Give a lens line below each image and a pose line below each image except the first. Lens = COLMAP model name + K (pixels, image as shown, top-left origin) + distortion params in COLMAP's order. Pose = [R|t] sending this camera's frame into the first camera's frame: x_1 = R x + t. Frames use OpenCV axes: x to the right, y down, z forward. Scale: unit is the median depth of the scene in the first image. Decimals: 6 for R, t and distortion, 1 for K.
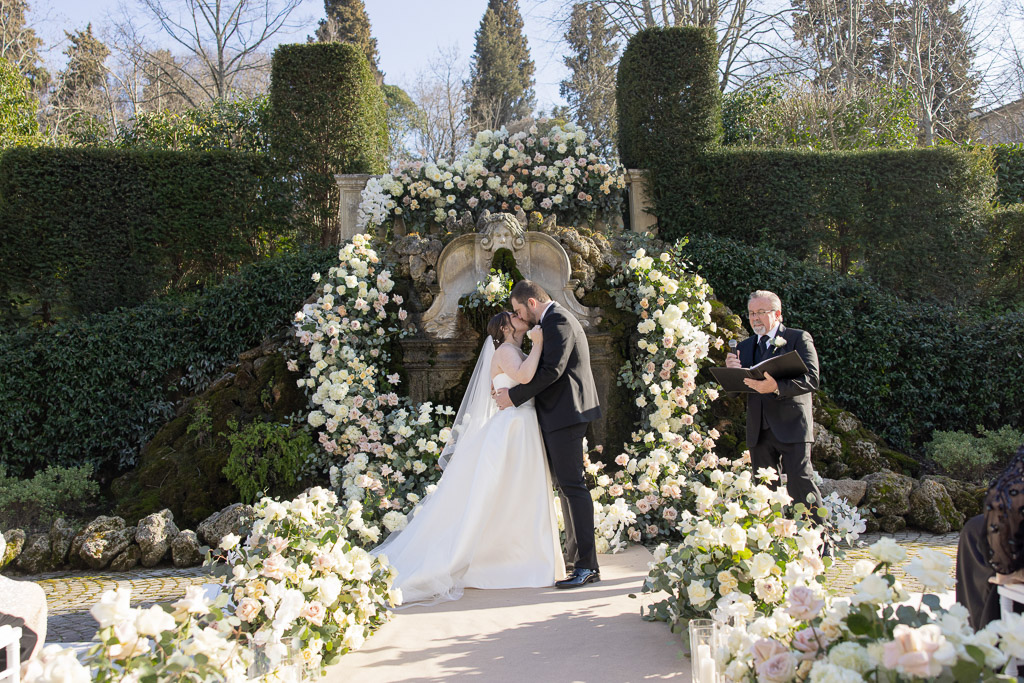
lens RADIAL K [[839.3, 0, 526.4], [0, 839.3, 338.9], [0, 0, 1]] dist [0.008298, 0.002024]
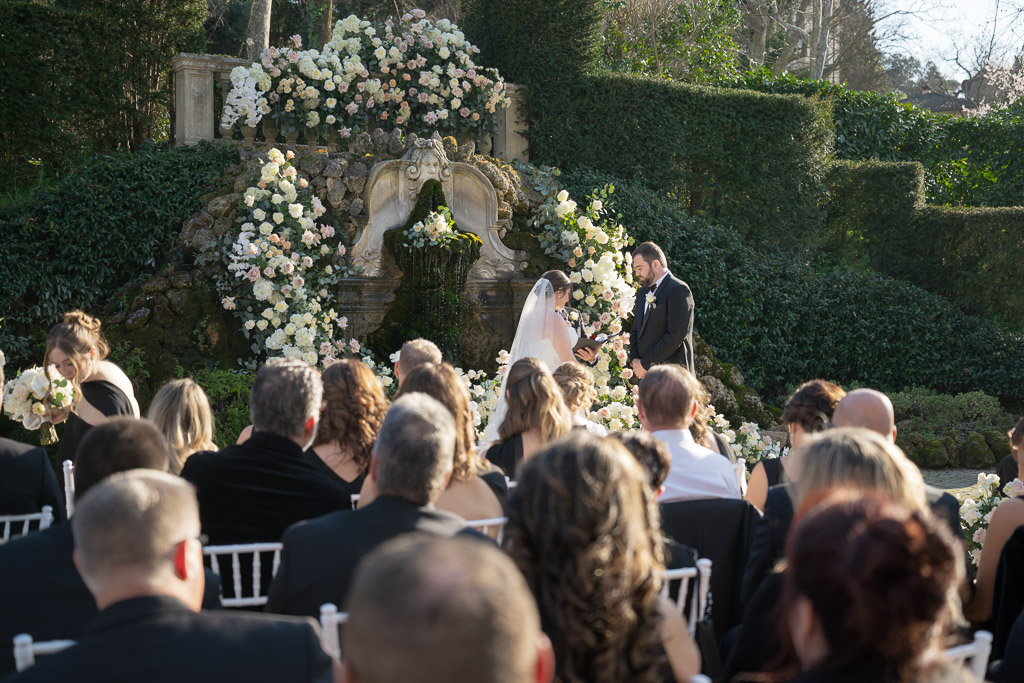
lens RADIAL K [[1424.7, 0, 512.0], [0, 1424.7, 341.5], [0, 0, 1]] dist [0.019609, 0.039626]
pose [[0.890457, 0.025861, 0.454332, -0.635863], [-0.069424, 0.994417, 0.079462, -0.061544], [-0.449741, -0.102299, 0.887281, -0.412178]]
